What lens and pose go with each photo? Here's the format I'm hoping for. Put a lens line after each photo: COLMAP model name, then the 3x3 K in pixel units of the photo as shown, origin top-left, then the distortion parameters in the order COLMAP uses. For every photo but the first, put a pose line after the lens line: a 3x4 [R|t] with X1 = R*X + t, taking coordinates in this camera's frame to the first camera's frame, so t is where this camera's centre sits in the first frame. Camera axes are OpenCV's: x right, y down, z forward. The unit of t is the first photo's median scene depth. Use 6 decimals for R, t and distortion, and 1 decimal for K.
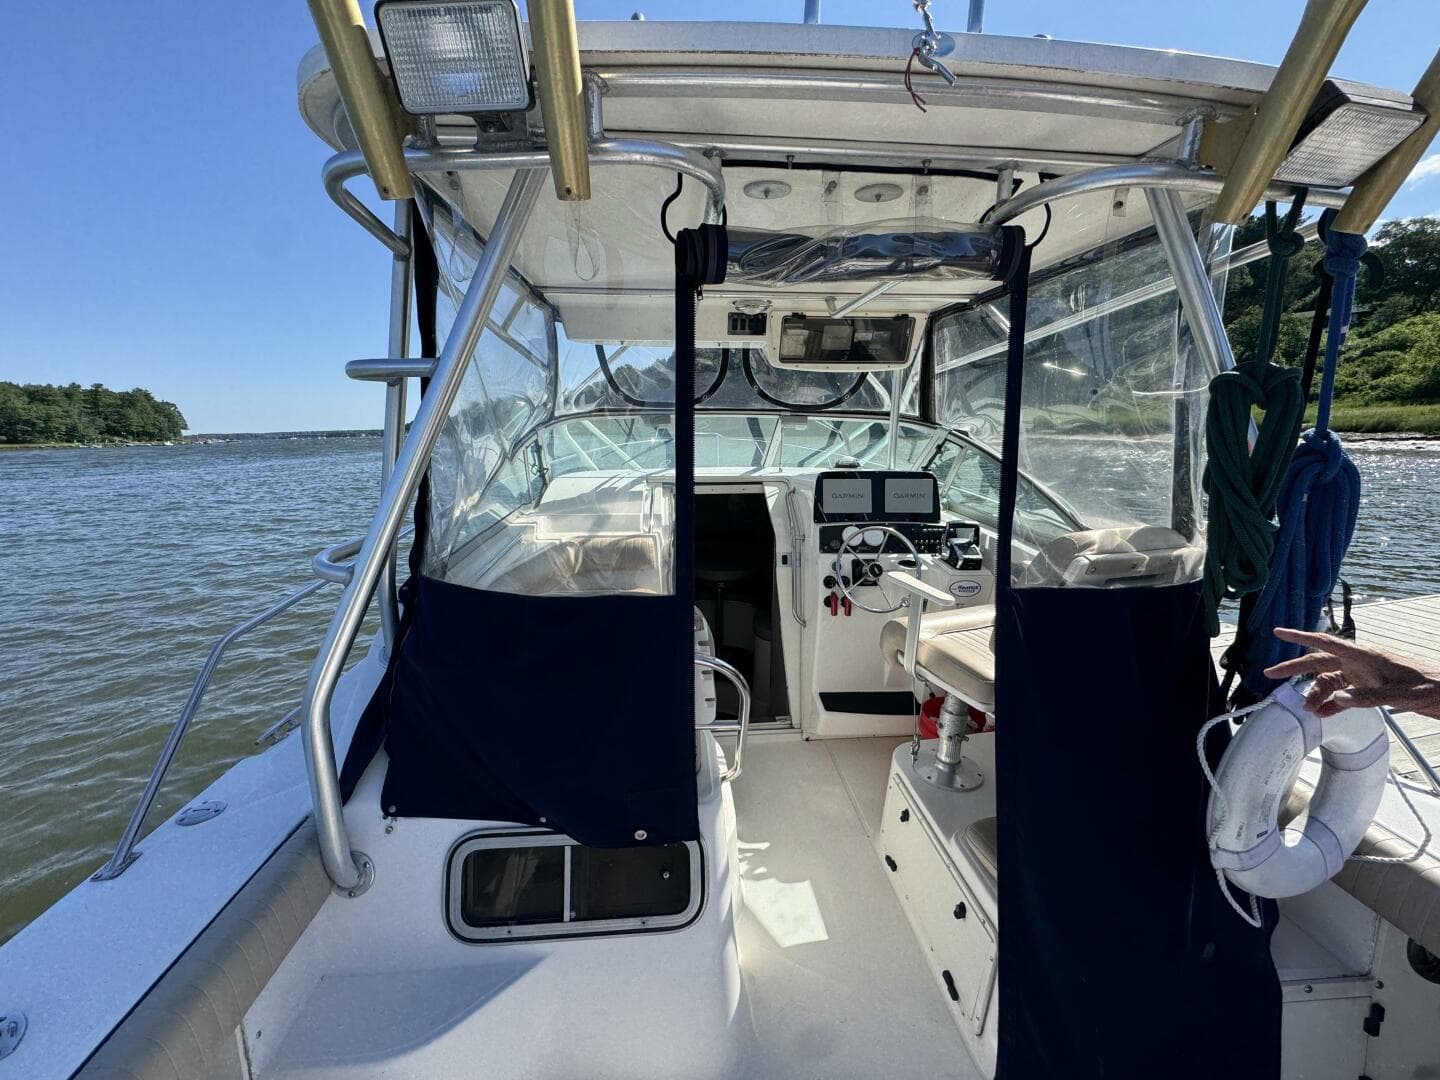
lens RADIAL K [[574.6, 0, 720.1], [0, 574.6, 533.1], [0, 0, 1]] dist [-0.001509, 0.000609]
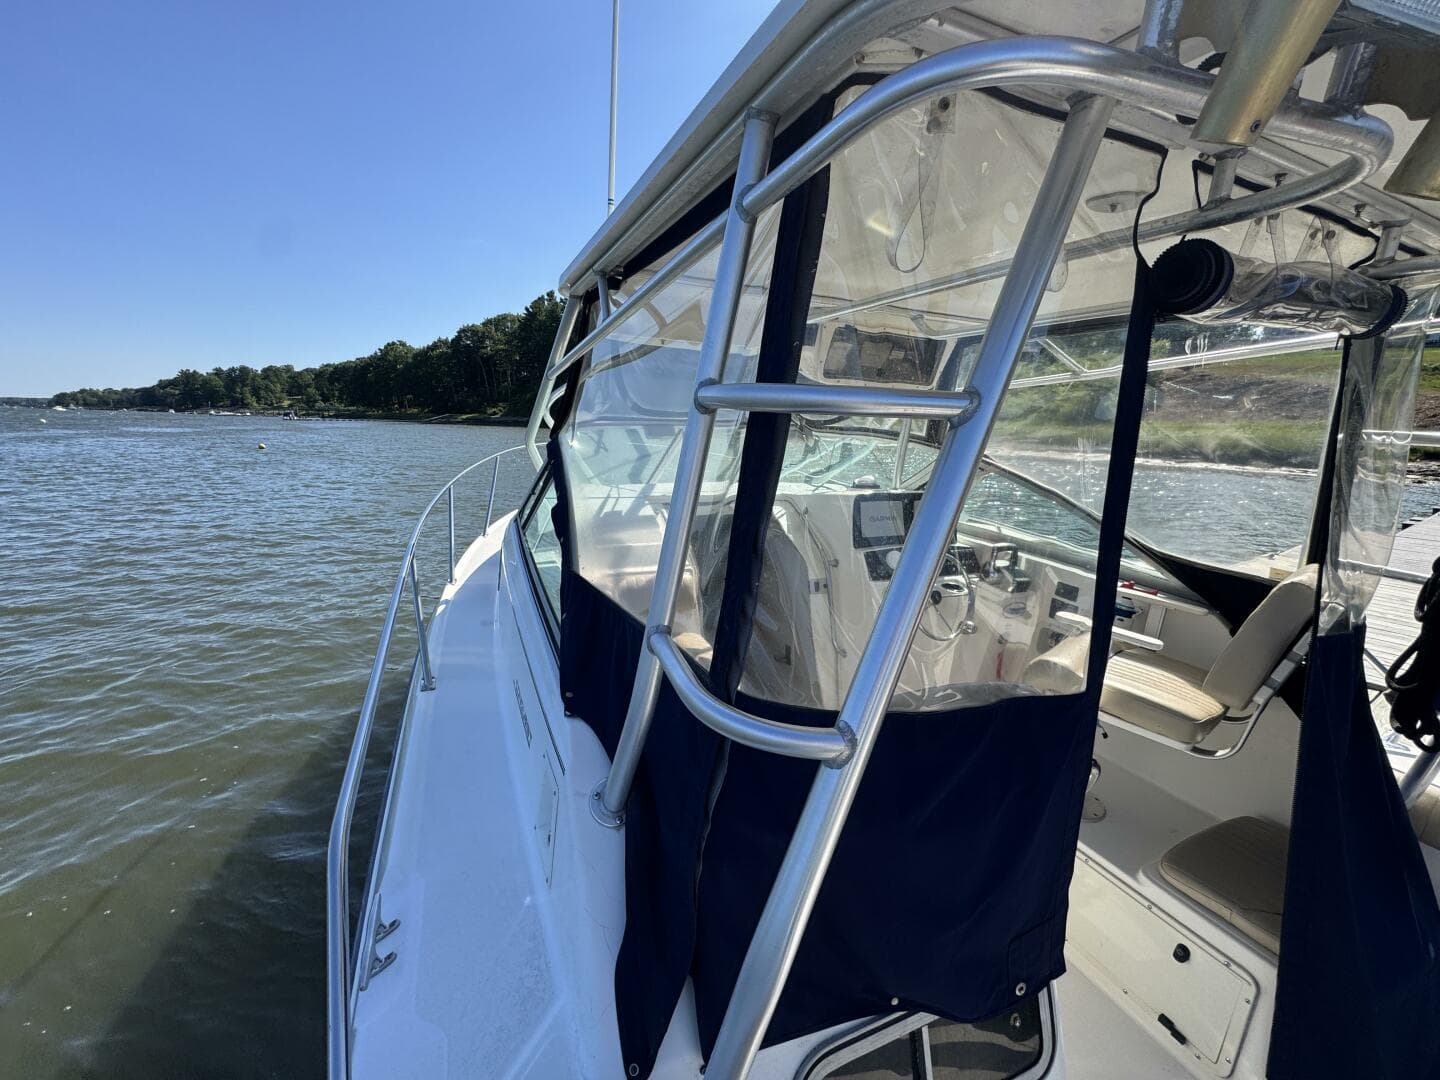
lens RADIAL K [[574.6, 0, 720.9], [0, 574.6, 533.5], [0, 0, 1]] dist [-0.001509, 0.000609]
pose [[0.941087, -0.025010, 0.337239, -0.370106], [0.022277, 0.999680, 0.011973, -0.059250], [-0.337431, -0.003755, 0.941343, 0.185134]]
